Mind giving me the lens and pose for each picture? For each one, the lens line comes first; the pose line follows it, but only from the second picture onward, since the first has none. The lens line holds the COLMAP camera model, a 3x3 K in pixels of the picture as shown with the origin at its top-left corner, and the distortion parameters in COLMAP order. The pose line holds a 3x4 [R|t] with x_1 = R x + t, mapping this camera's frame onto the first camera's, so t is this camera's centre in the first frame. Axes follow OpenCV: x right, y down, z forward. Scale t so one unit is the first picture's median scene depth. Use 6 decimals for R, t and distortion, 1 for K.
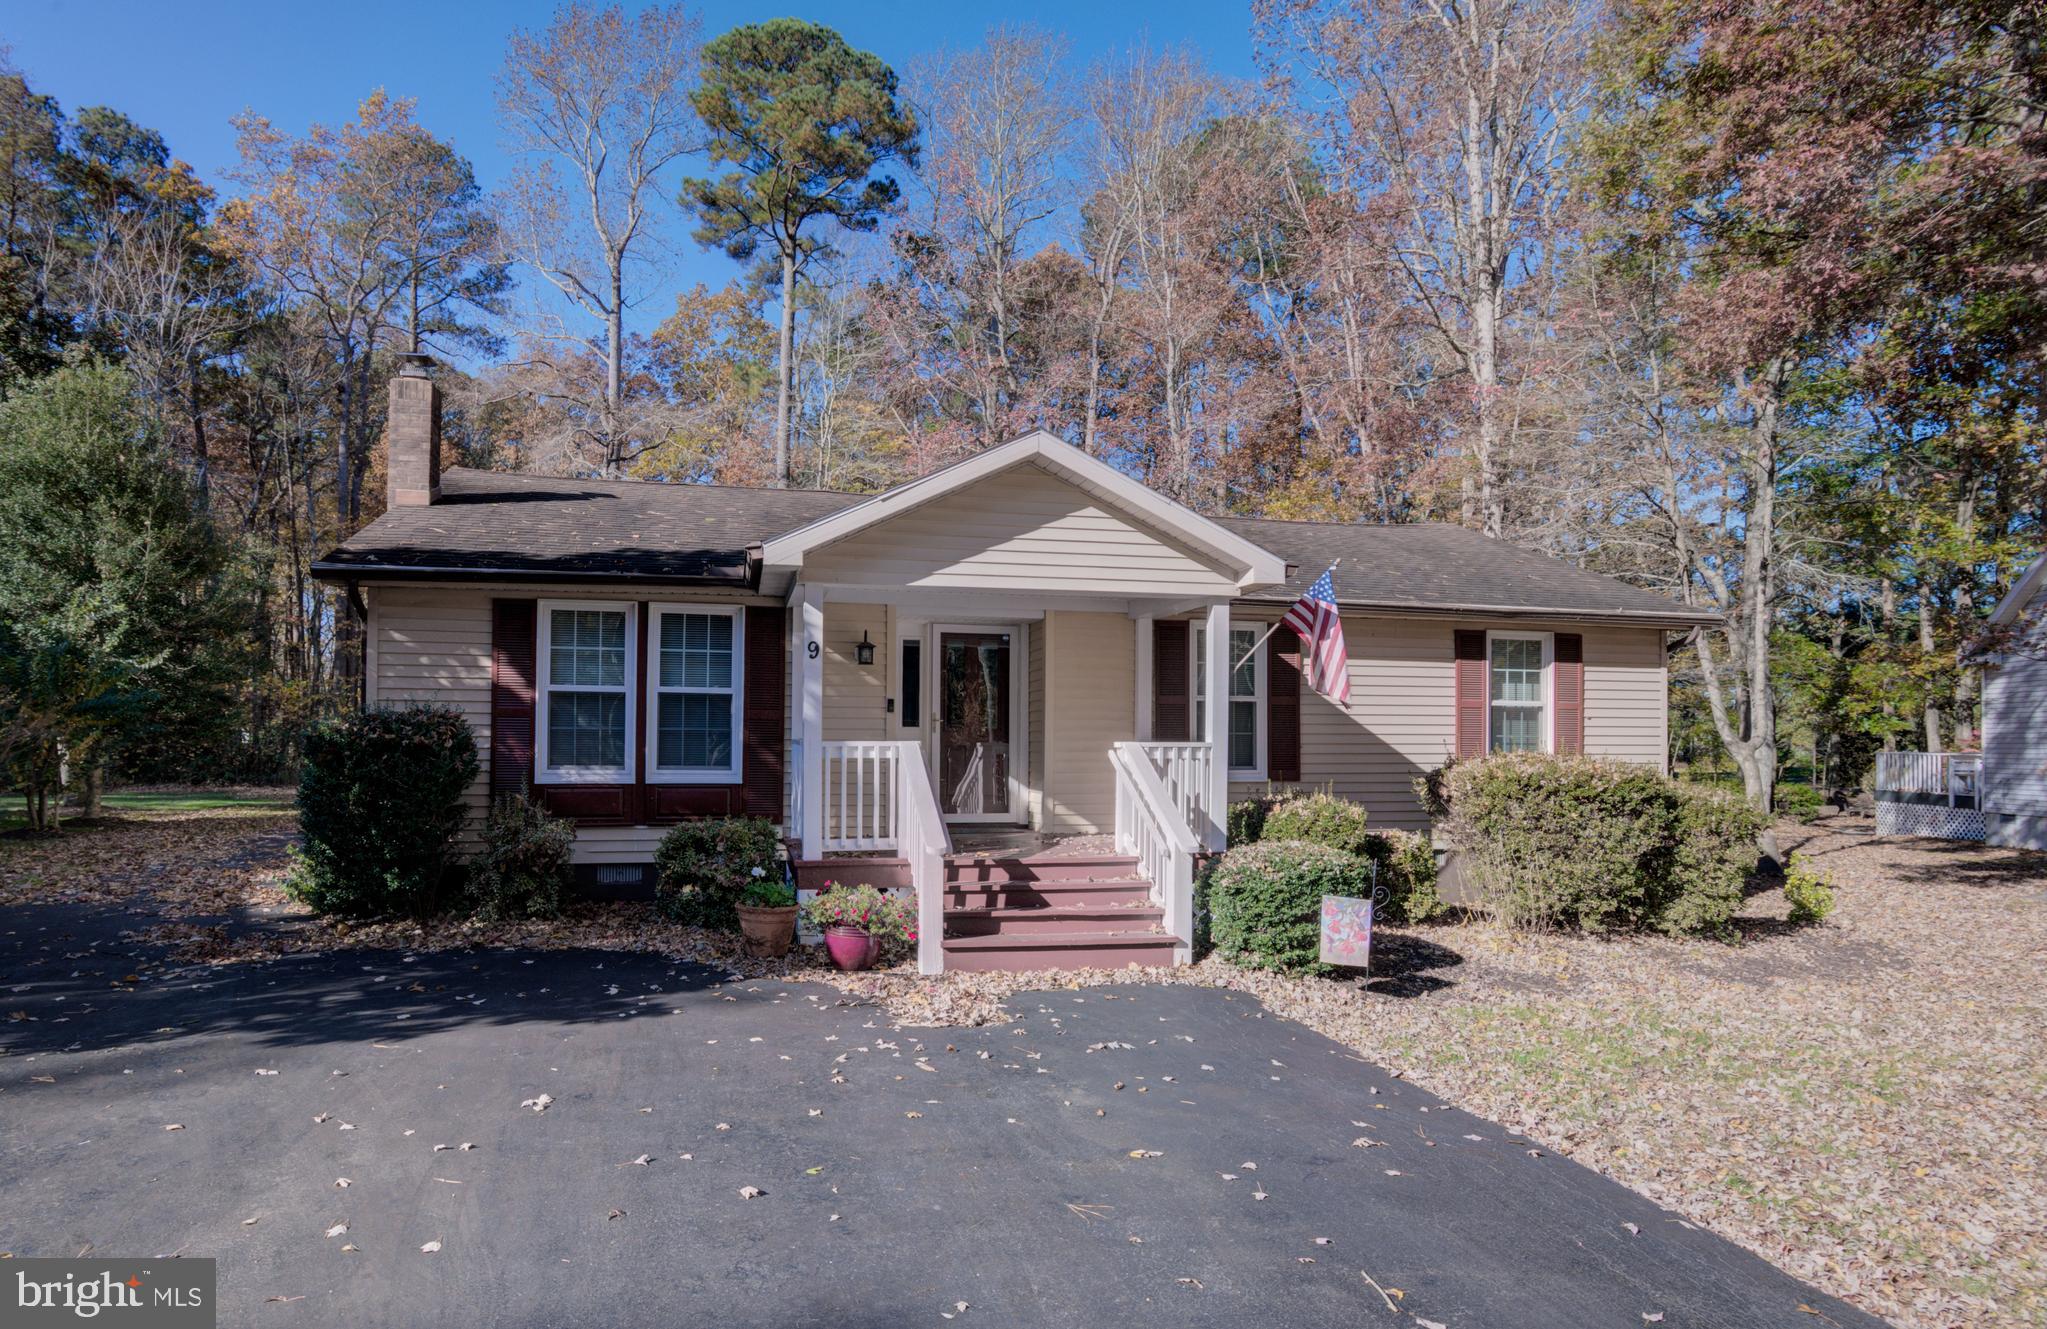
lens RADIAL K [[1038.1, 0, 995.7], [0, 1038.1, 754.9], [0, 0, 1]] dist [-0.019295, 0.000530]
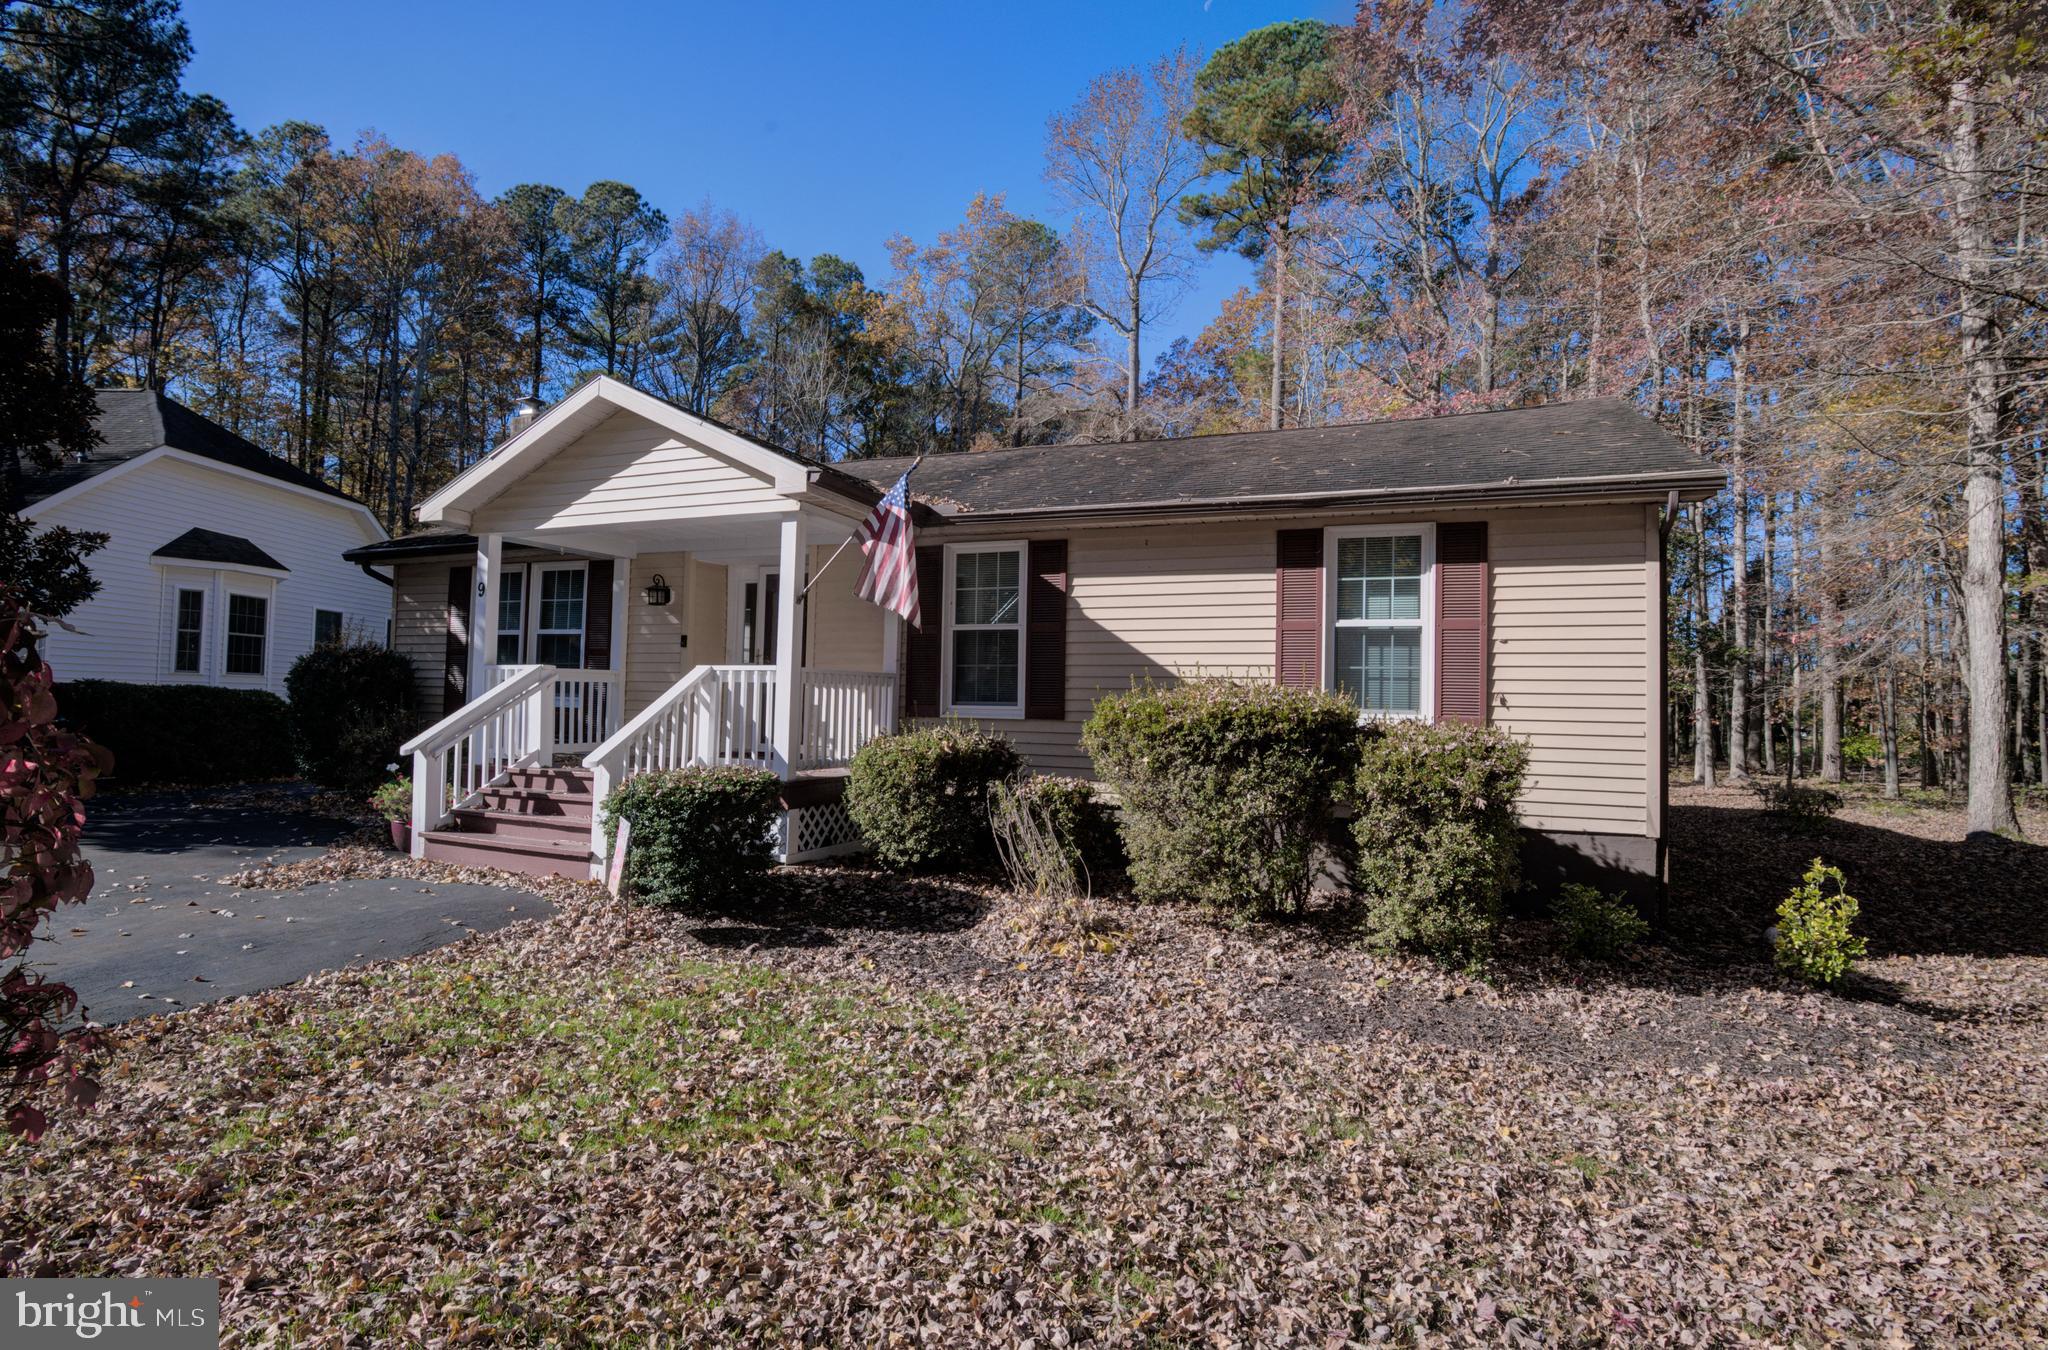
lens RADIAL K [[978.3, 0, 1116.5], [0, 978.3, 702.3], [0, 0, 1]] dist [-0.016532, -0.001099]
pose [[0.836459, 0.007111, -0.547983, 0.769552], [-0.021444, 0.999575, -0.019762, 0.025929], [0.547609, 0.028281, 0.836256, 0.331992]]
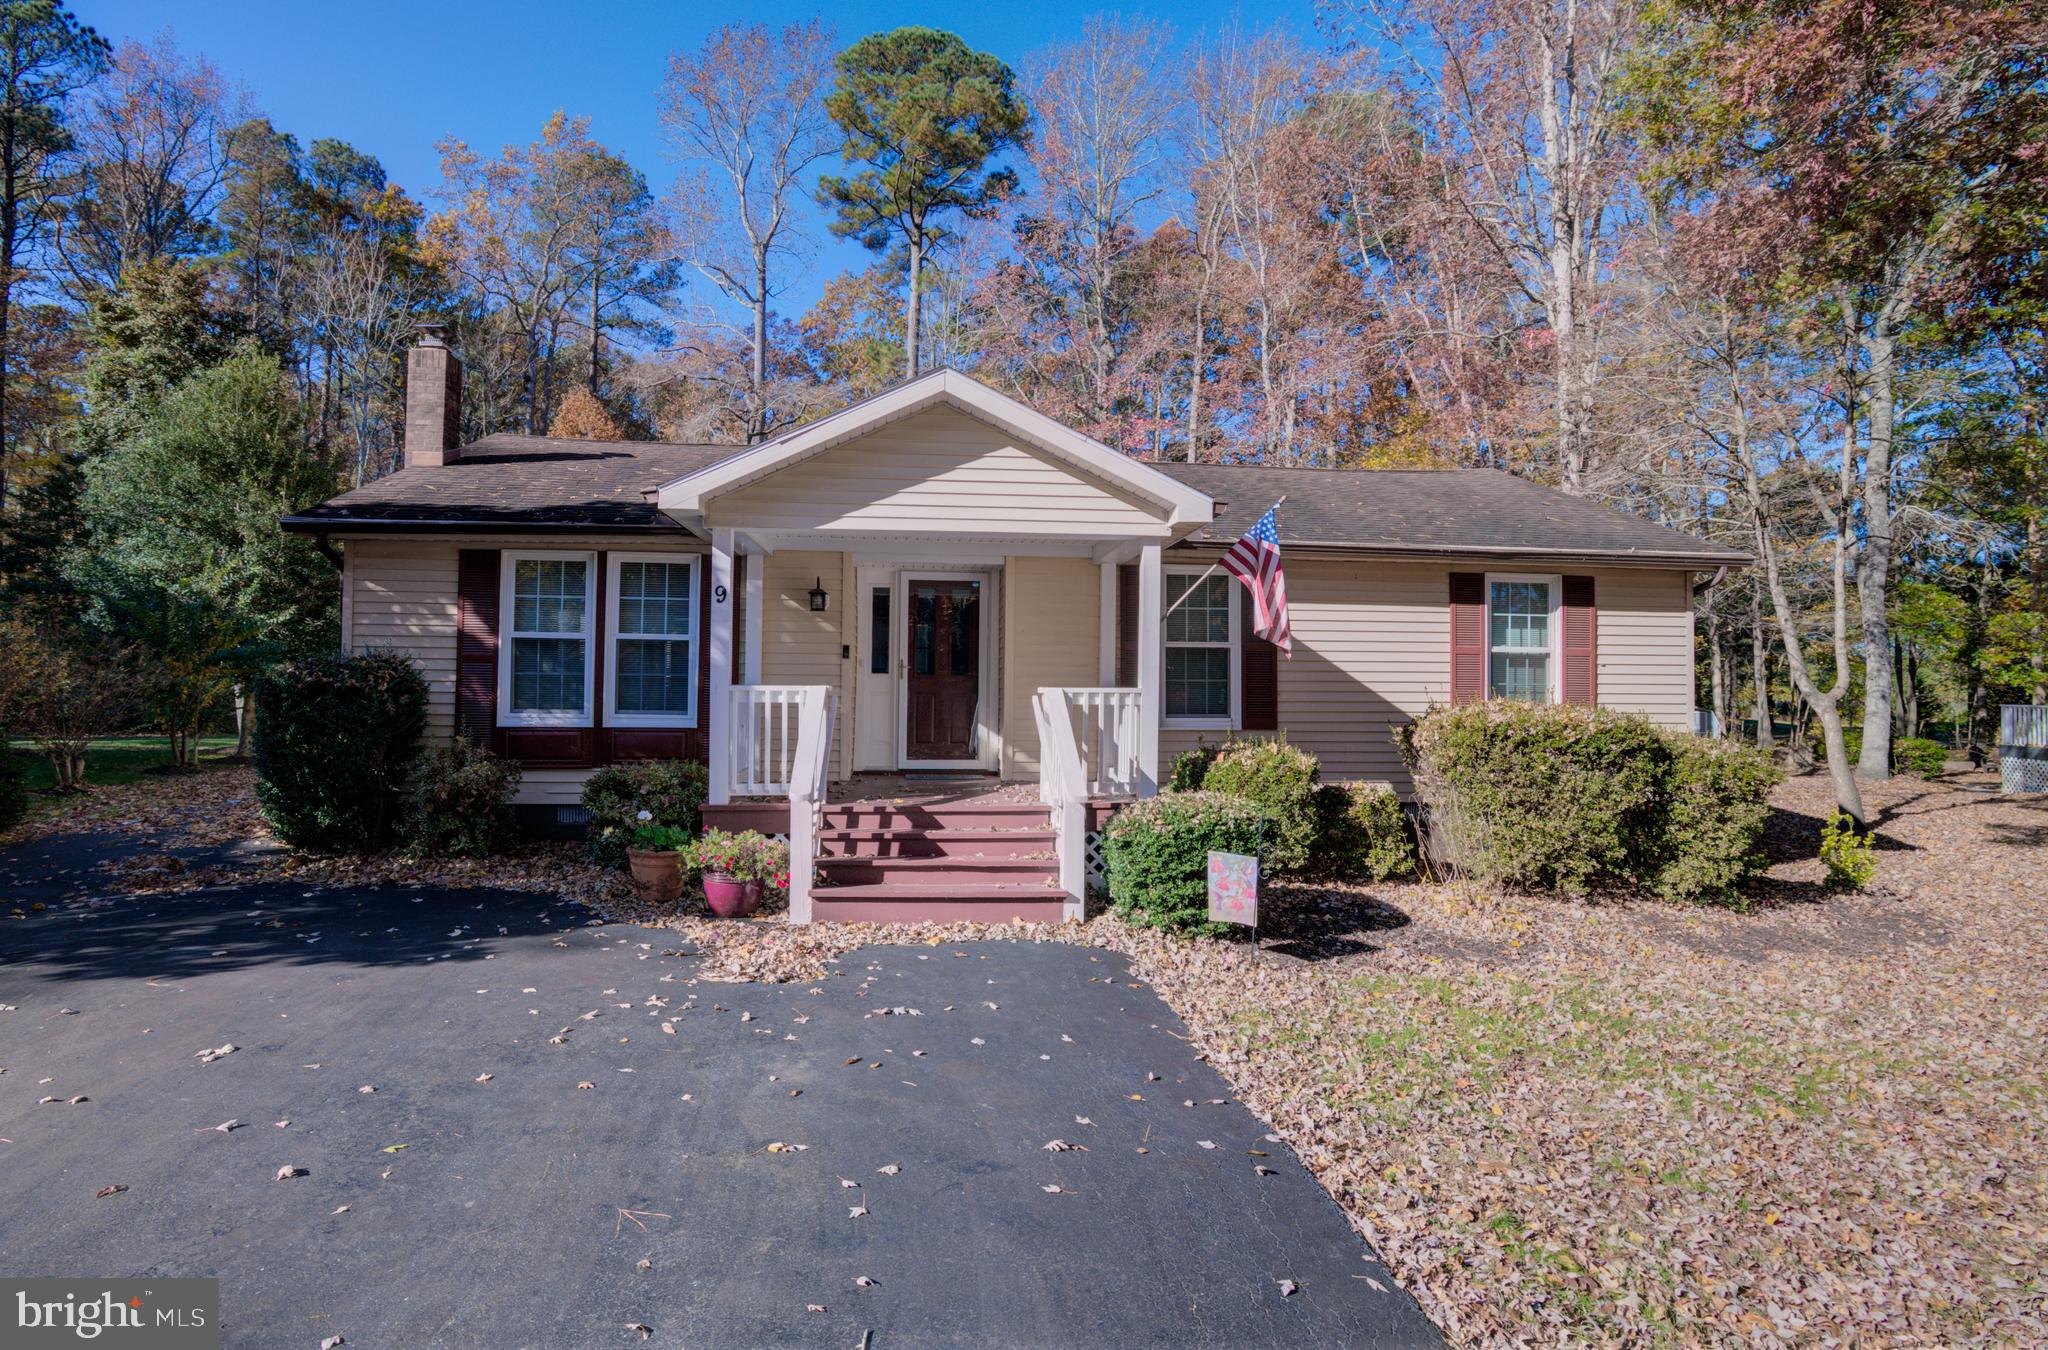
lens RADIAL K [[978.3, 0, 1012.2], [0, 978.3, 688.8], [0, 0, 1]] dist [-0.016532, -0.001099]
pose [[0.994487, 0.002306, -0.104831, 0.140622], [-0.004128, 0.999844, -0.017167, 0.003508], [0.104775, 0.017505, 0.994342, 0.064466]]
